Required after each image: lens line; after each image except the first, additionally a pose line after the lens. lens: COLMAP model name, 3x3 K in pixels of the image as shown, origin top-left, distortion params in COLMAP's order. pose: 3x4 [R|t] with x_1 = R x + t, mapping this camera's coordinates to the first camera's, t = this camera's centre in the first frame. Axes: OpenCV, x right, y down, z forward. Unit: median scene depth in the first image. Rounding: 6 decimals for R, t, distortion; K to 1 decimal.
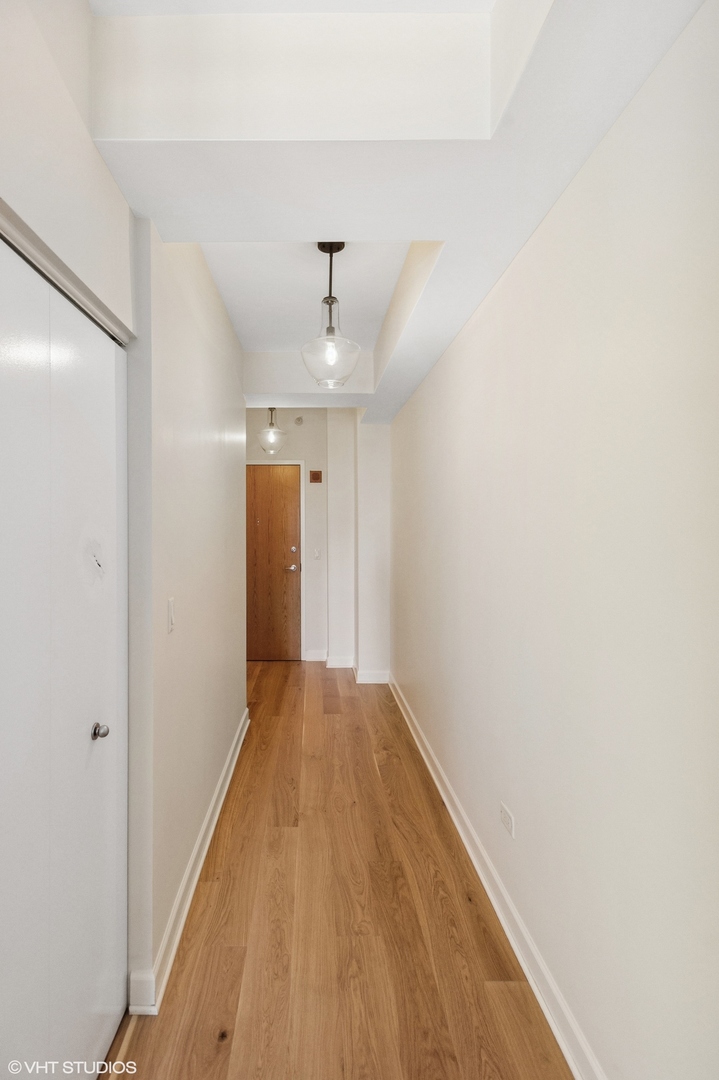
lens RADIAL K [[510.9, 0, 362.2], [0, 510.9, 536.4], [0, 0, 1]] dist [0.009087, -0.000238]
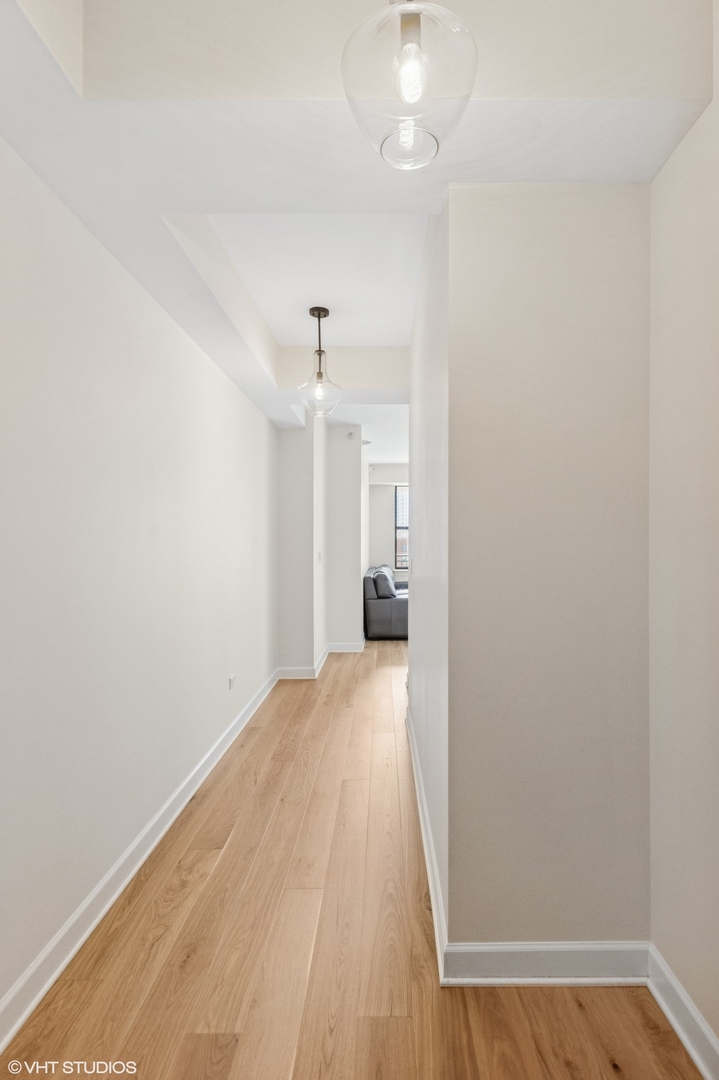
lens RADIAL K [[510.9, 0, 362.2], [0, 510.9, 536.4], [0, 0, 1]] dist [0.009087, -0.000238]
pose [[-0.990846, 0.002991, 0.134965, -0.314294], [0.005015, 0.999880, 0.014663, 0.014963], [-0.134905, 0.015205, -0.990742, 2.055557]]
